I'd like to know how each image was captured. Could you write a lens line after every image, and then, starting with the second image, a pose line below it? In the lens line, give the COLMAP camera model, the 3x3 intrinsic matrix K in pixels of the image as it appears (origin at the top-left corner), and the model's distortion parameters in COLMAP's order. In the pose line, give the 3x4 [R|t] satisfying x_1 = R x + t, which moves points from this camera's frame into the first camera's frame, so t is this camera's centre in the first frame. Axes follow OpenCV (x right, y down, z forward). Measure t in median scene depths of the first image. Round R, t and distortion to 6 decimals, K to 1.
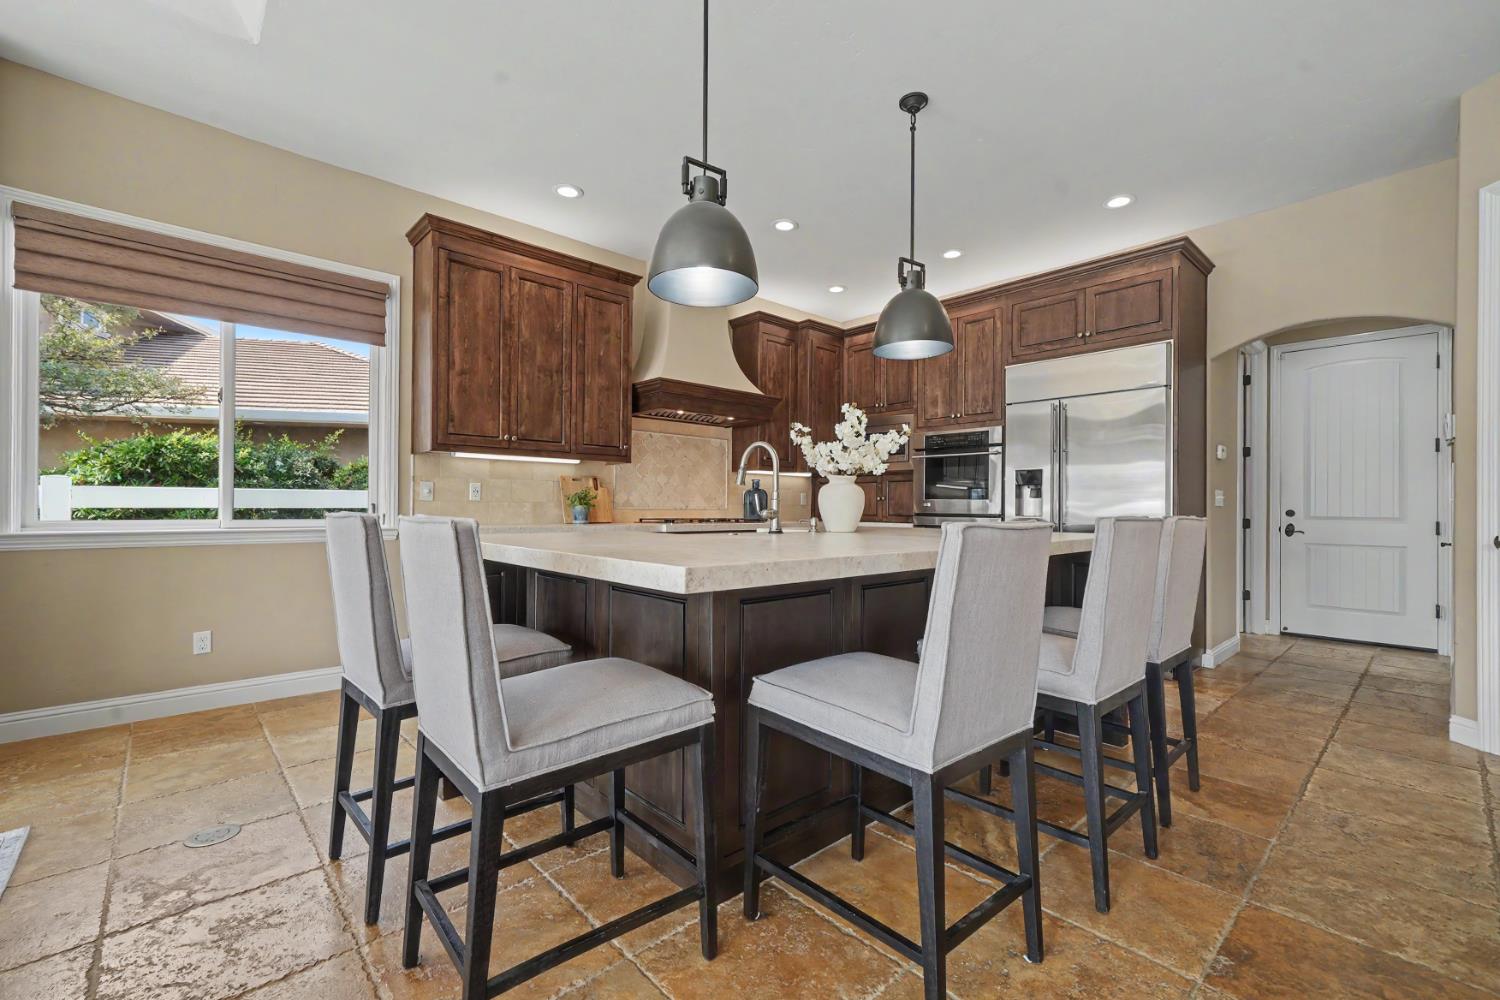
lens RADIAL K [[636.2, 0, 746.2], [0, 636.2, 505.1], [0, 0, 1]] dist [0.001224, 0.003482]
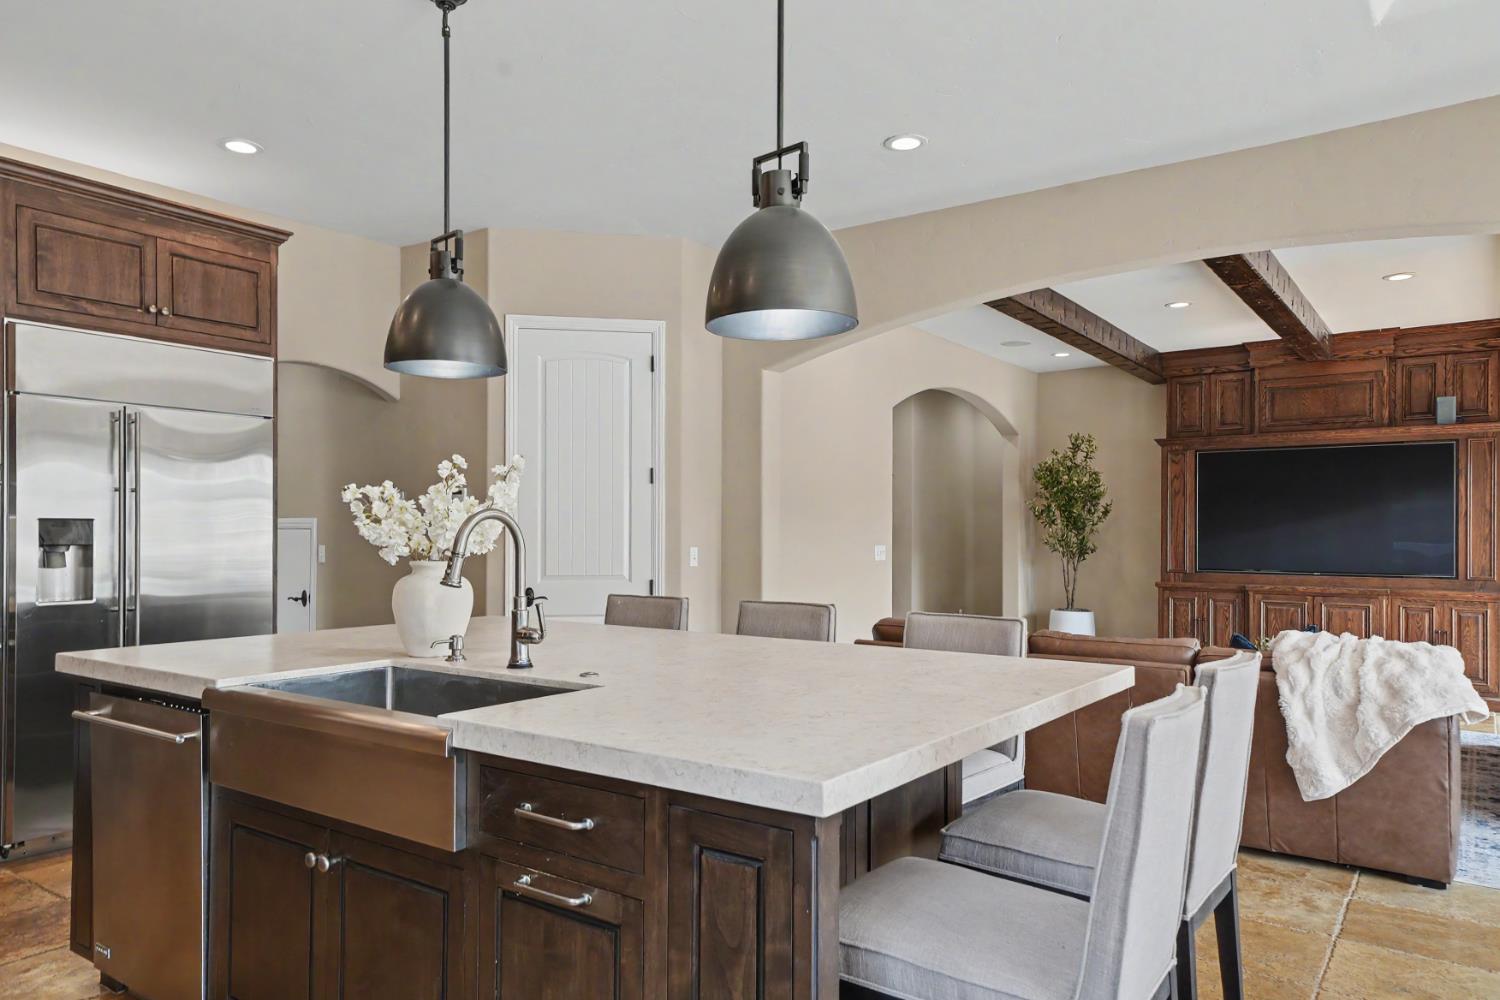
lens RADIAL K [[1003.8, 0, 744.0], [0, 1003.8, 528.2], [0, 0, 1]] dist [0.028485, 0.004080]
pose [[-0.199561, -0.002239, 0.979883, -0.576312], [-0.008692, 0.999962, 0.000514, -0.055100], [-0.979847, -0.008414, -0.199573, 0.619243]]
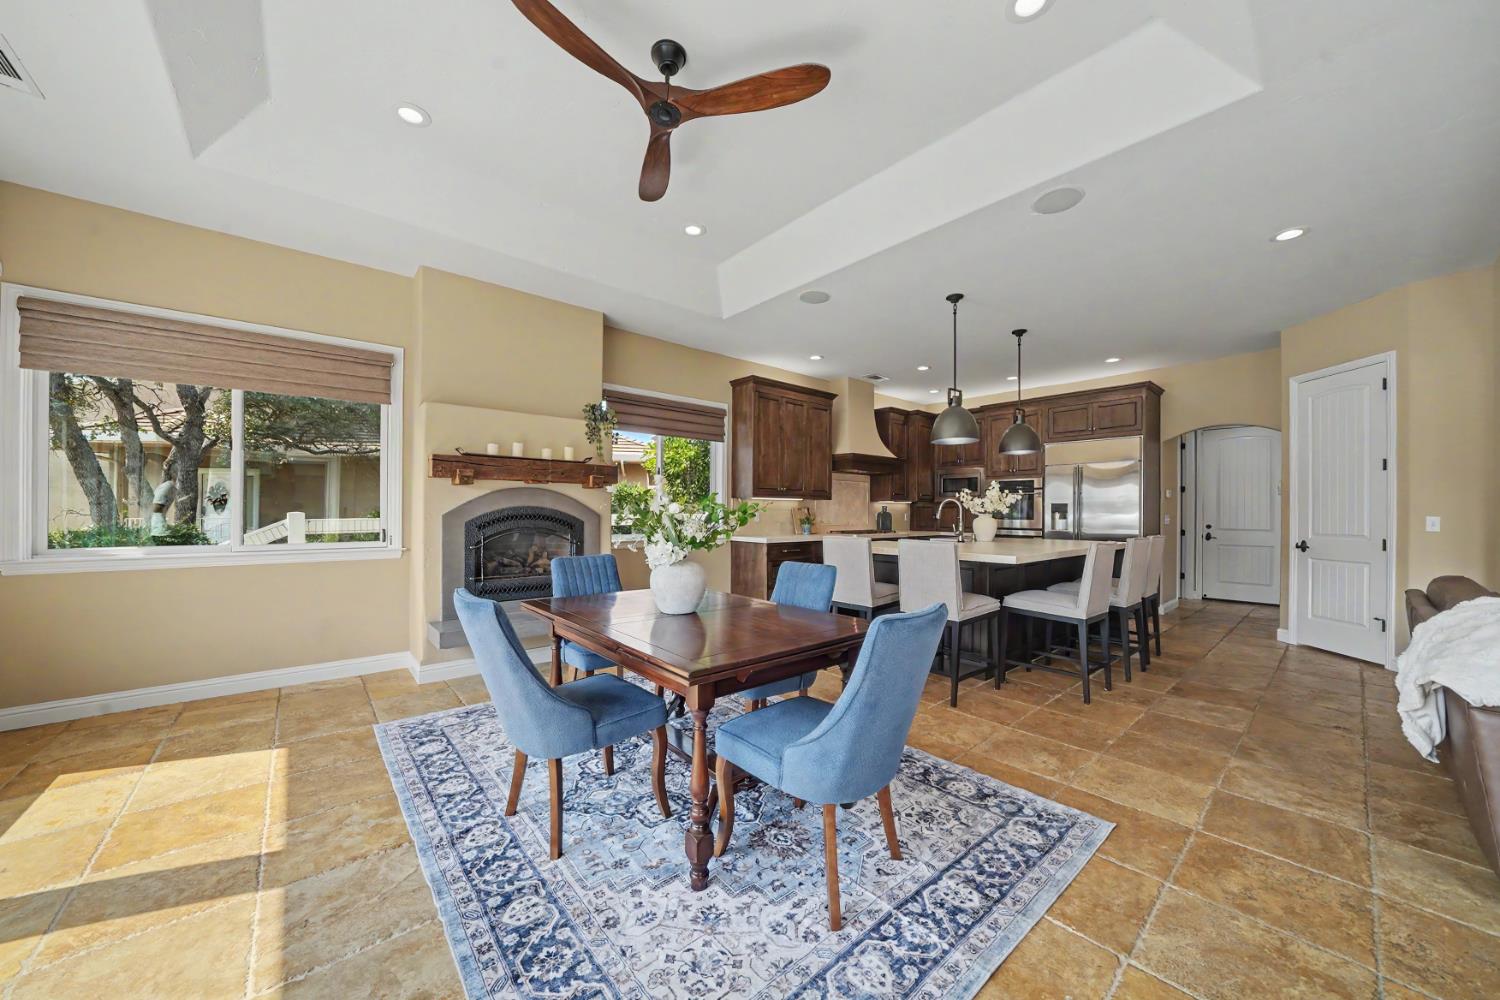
lens RADIAL K [[527.0, 0, 744.3], [0, 527.0, 513.2], [0, 0, 1]] dist [-0.024986, 0.001971]
pose [[0.999335, -0.000810, -0.036446, -0.389563], [0.000997, 0.999986, 0.005123, -0.039115], [0.036441, -0.005156, 0.999323, -0.495475]]
